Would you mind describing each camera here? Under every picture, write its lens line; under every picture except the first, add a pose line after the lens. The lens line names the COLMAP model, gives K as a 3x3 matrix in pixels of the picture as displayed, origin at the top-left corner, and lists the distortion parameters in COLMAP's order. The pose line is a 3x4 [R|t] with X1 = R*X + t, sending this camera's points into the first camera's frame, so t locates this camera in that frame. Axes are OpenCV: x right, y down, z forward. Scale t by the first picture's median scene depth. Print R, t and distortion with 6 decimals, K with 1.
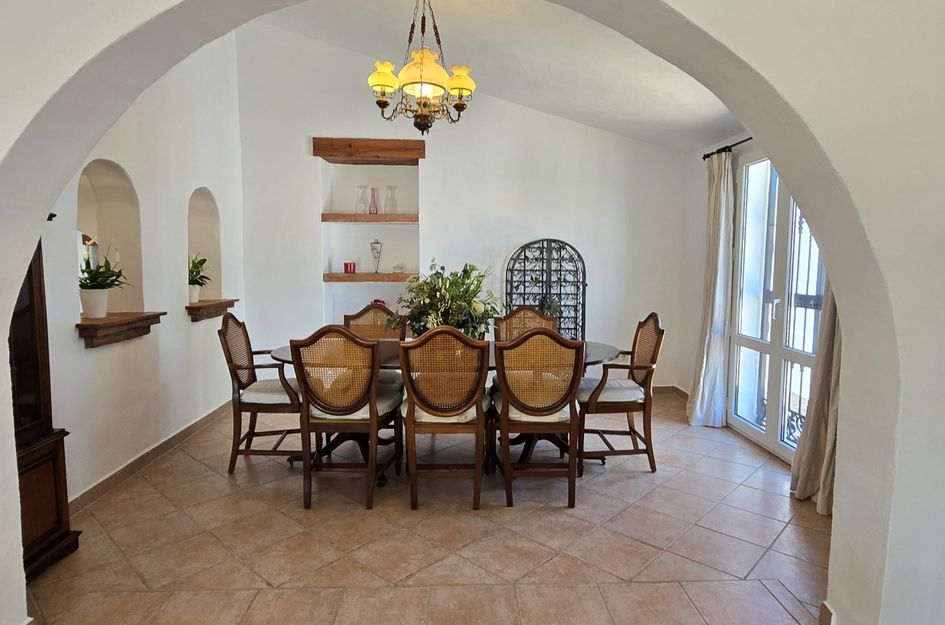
lens RADIAL K [[553.3, 0, 472.5], [0, 553.3, 312.5], [0, 0, 1]] dist [0.002300, -0.001071]
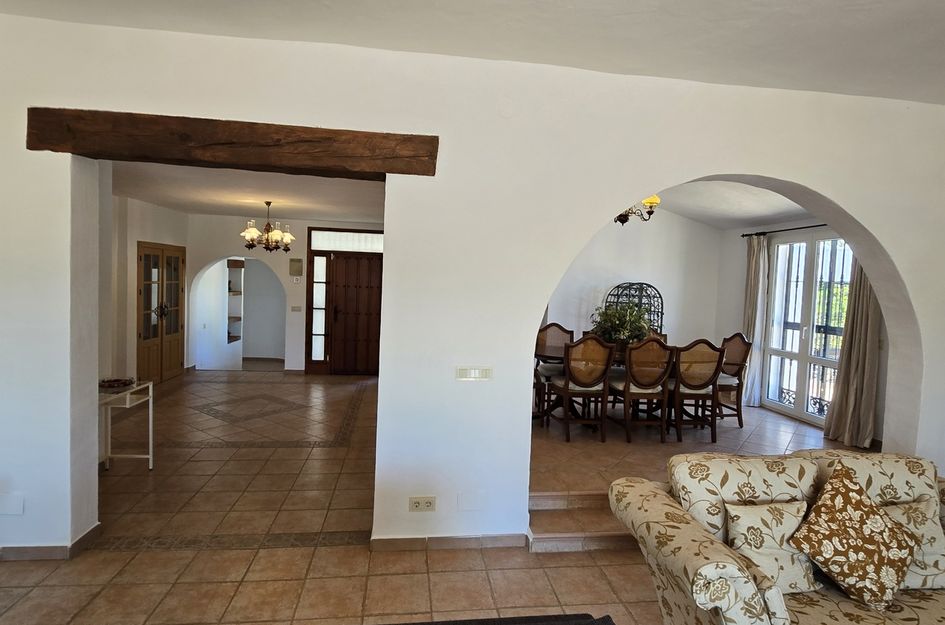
lens RADIAL K [[499.7, 0, 472.5], [0, 499.7, 312.5], [0, 0, 1]] dist [0.001333, -0.000014]
pose [[0.994676, 0.030562, 0.098419, -0.650027], [-0.027073, 0.998963, -0.036597, 0.015189], [-0.099435, 0.033738, 0.994472, -0.449253]]
